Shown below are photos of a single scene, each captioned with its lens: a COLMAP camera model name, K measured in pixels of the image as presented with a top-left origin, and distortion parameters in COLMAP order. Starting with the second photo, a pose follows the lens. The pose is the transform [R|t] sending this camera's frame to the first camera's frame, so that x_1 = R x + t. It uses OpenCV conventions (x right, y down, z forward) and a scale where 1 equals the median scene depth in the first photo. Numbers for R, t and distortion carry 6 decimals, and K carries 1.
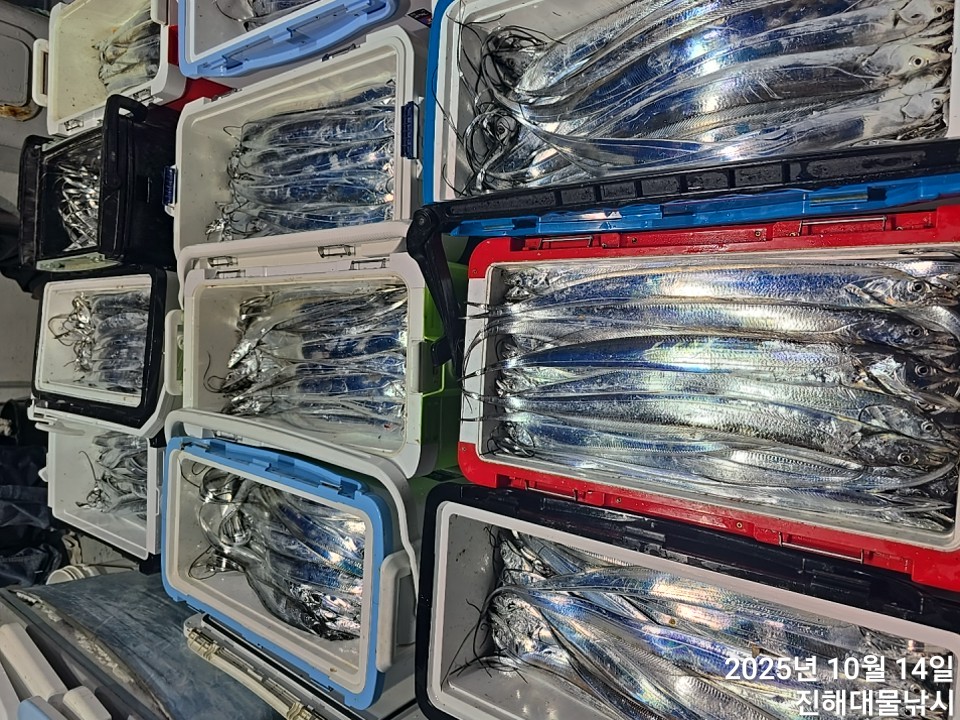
lens RADIAL K [[649.3, 0, 488.5], [0, 649.3, 356.9], [0, 0, 1]] dist [0.051861, -0.049409]
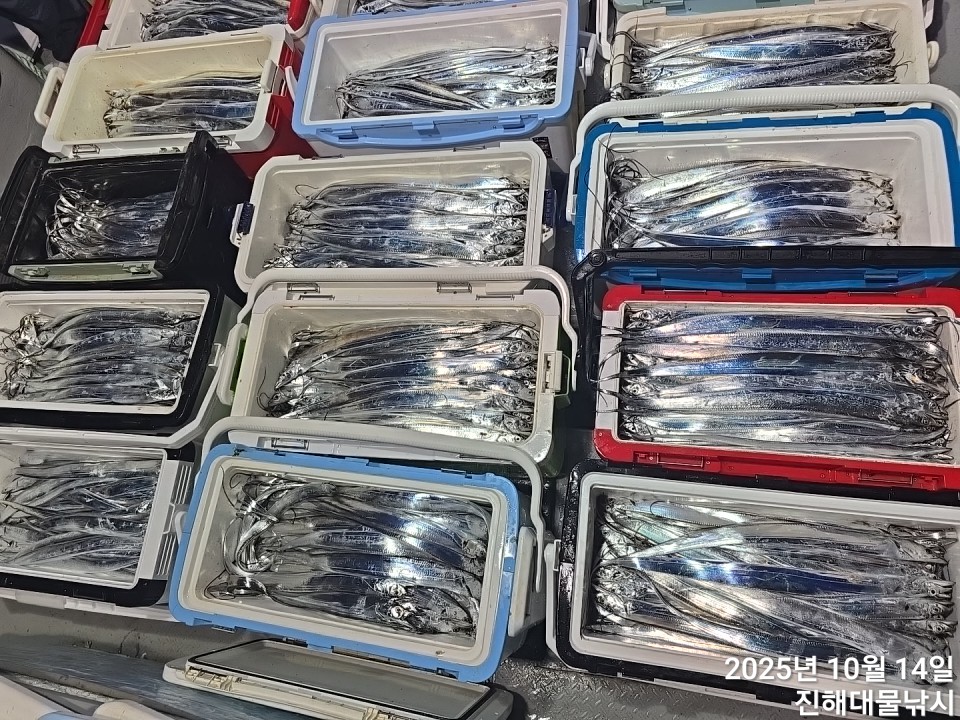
lens RADIAL K [[639.6, 0, 482.9], [0, 639.6, 358.5], [0, 0, 1]] dist [0.060598, -0.057300]
pose [[0.914374, 0.171473, 0.366766, -0.731461], [-0.060474, 0.953565, -0.295053, 0.384052], [-0.400329, 0.247609, 0.882285, -0.057073]]
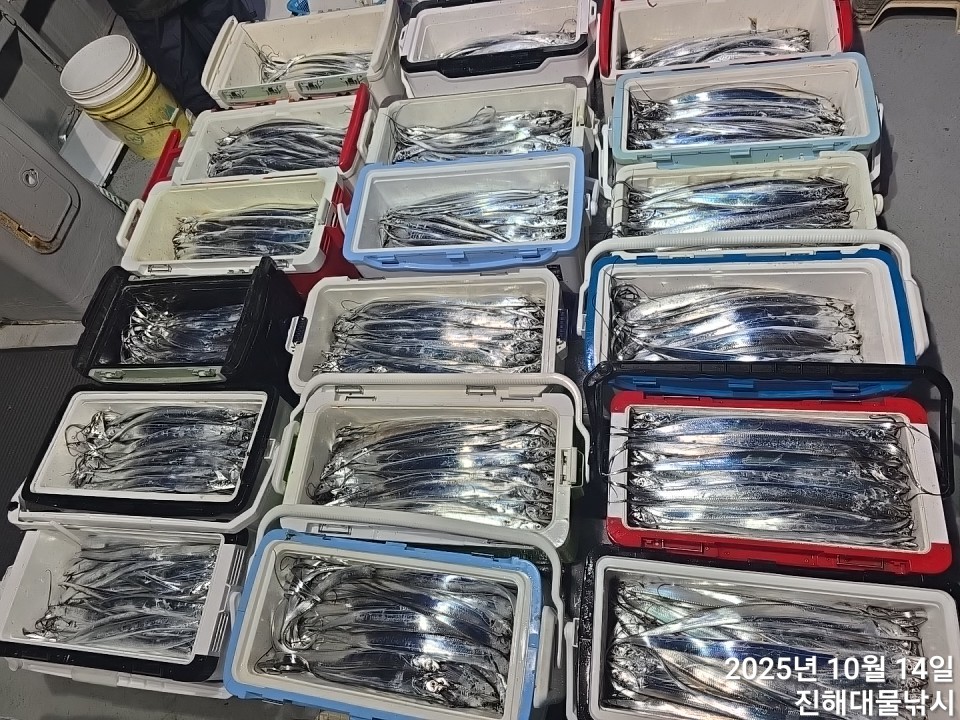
lens RADIAL K [[639.6, 0, 482.9], [0, 639.6, 358.5], [0, 0, 1]] dist [0.060598, -0.057300]
pose [[0.914058, 0.225955, 0.336811, -0.867077], [-0.067214, 0.903346, -0.423614, 0.439848], [-0.399974, 0.364570, 0.840898, -0.233964]]
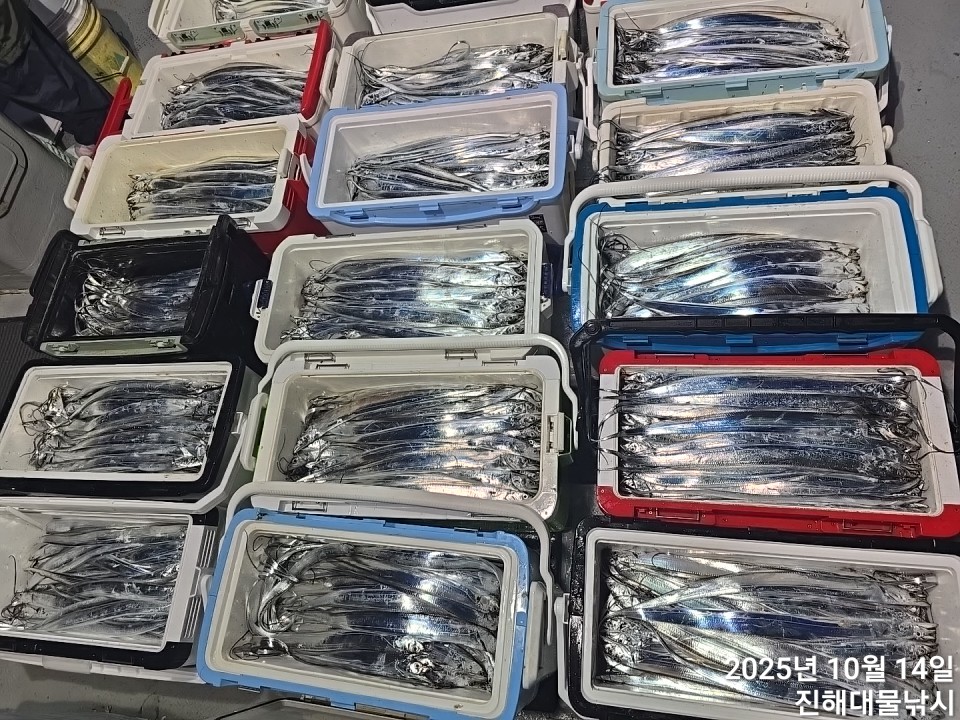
lens RADIAL K [[639.6, 0, 482.9], [0, 639.6, 358.5], [0, 0, 1]] dist [0.060598, -0.057300]
pose [[0.916243, 0.173237, 0.361232, -0.800423], [-0.034353, 0.932325, -0.359985, 0.375551], [-0.399148, 0.317424, 0.860188, -0.152653]]
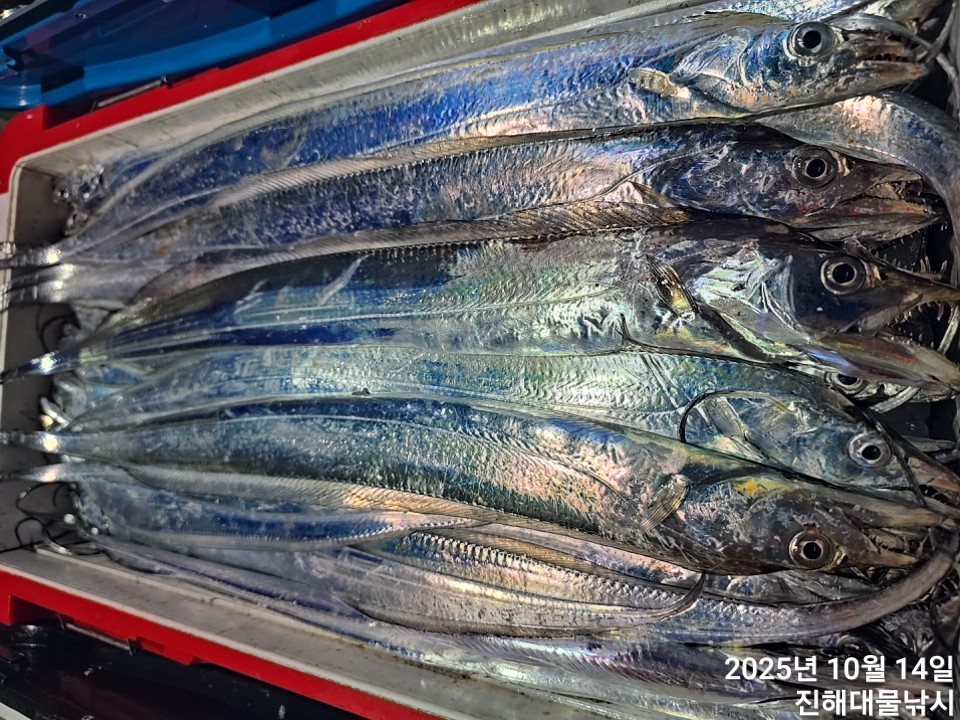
lens RADIAL K [[673.7, 0, 480.0], [0, 673.7, 360.0], [0, 0, 1]] dist [0.029903, -0.058193]
pose [[0.995254, -0.025866, 0.093810, 0.296601], [0.032357, 0.997137, -0.068346, 0.052535], [-0.091773, 0.071057, 0.993241, 0.453518]]
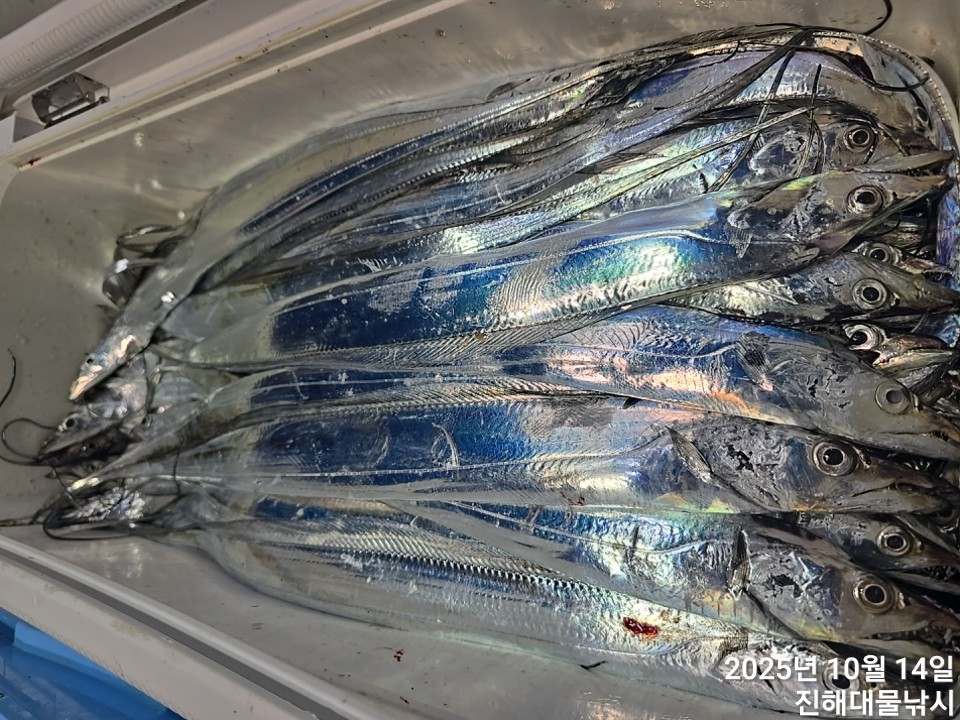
lens RADIAL K [[673.7, 0, 480.0], [0, 673.7, 360.0], [0, 0, 1]] dist [0.029903, -0.058193]
pose [[0.998261, 0.035410, 0.047121, -0.275793], [-0.029283, 0.991738, -0.124893, 0.055103], [-0.051154, 0.123296, 0.991051, 0.916442]]
